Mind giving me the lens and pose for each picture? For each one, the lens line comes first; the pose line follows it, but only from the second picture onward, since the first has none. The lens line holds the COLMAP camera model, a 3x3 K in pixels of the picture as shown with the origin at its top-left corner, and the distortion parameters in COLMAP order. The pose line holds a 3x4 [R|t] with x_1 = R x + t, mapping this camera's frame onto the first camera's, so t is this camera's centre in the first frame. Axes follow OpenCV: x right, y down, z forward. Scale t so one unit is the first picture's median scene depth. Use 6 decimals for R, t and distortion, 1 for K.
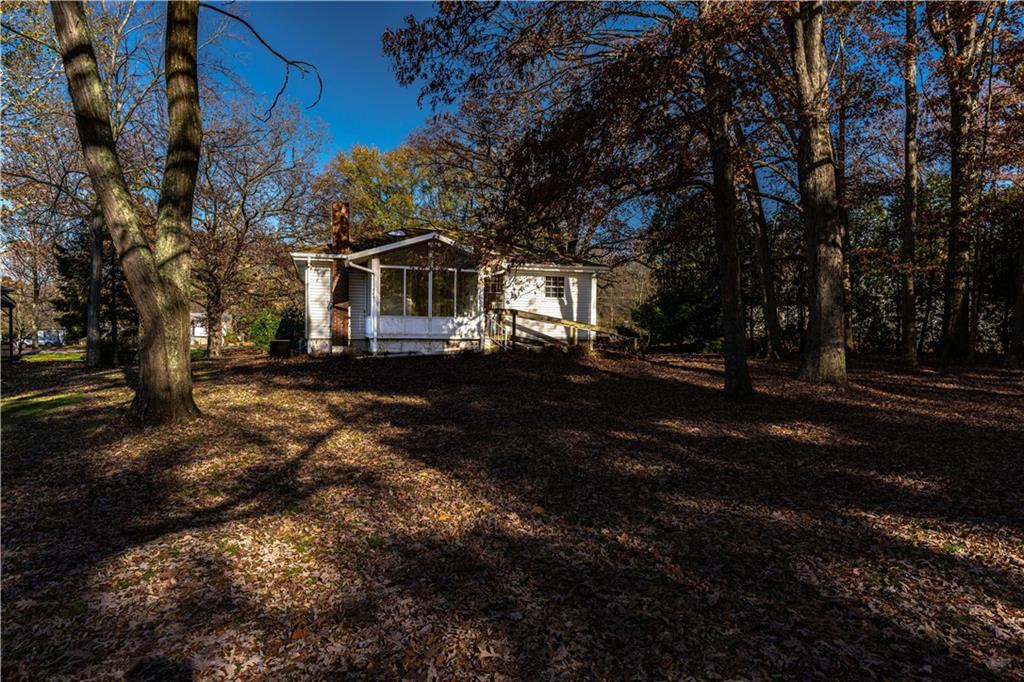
lens RADIAL K [[599.1, 0, 511.4], [0, 599.1, 340.3], [0, 0, 1]] dist [-0.003314, -0.000222]
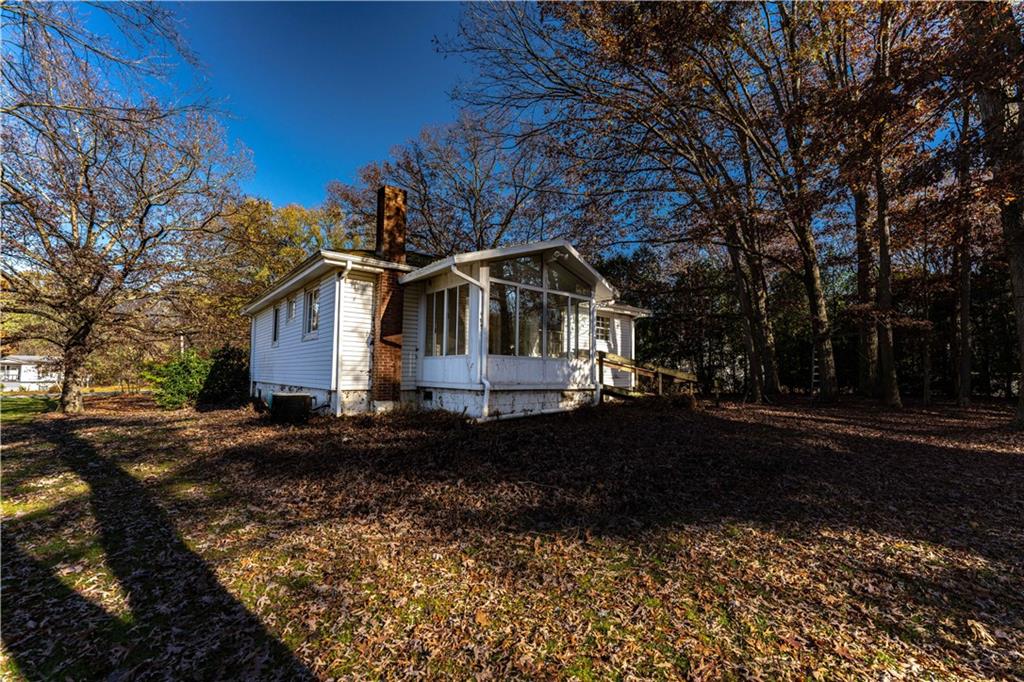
lens RADIAL K [[437.2, 0, 512.2], [0, 437.2, 342.8], [0, 0, 1]] dist [0.002365, 0.000121]
pose [[0.932615, 0.027529, 0.359820, -0.338906], [0.005189, 0.995960, -0.089647, -0.010473], [-0.360835, 0.085473, 0.928705, 0.511861]]
